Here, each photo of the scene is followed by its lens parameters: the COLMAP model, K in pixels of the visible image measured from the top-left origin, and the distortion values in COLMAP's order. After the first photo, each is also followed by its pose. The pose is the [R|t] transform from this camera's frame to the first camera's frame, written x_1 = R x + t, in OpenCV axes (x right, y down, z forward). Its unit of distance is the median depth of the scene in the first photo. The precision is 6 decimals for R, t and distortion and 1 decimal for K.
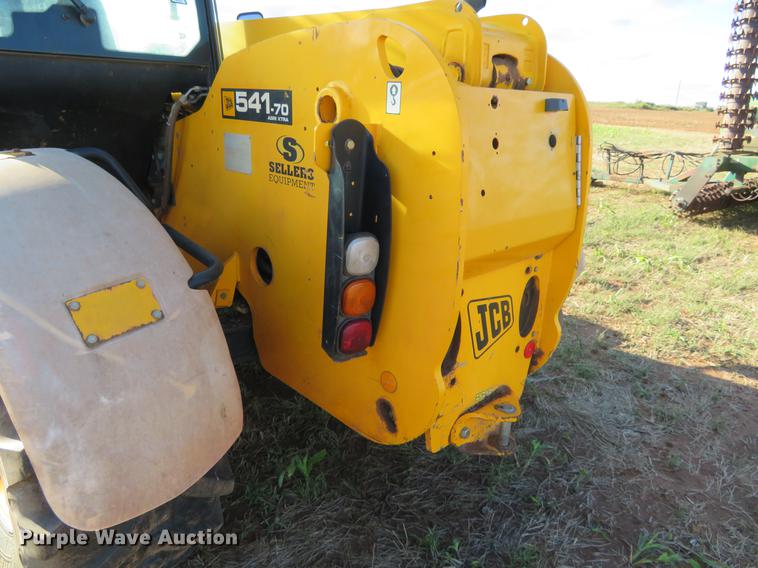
lens RADIAL K [[543.7, 0, 379.0], [0, 543.7, 284.0], [0, 0, 1]] dist [-0.004125, 0.006743]
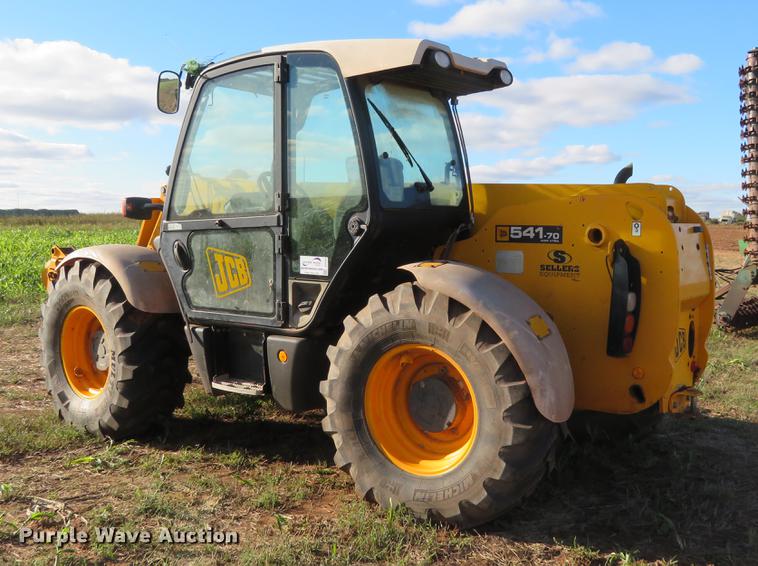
lens RADIAL K [[931.3, 0, 379.0], [0, 931.3, 283.0], [0, 0, 1]] dist [-0.020408, 0.012798]
pose [[0.981669, -0.040420, 0.186260, -1.304734], [0.086281, 0.965628, -0.245191, 0.532806], [-0.169947, 0.256767, 0.951414, -1.784305]]
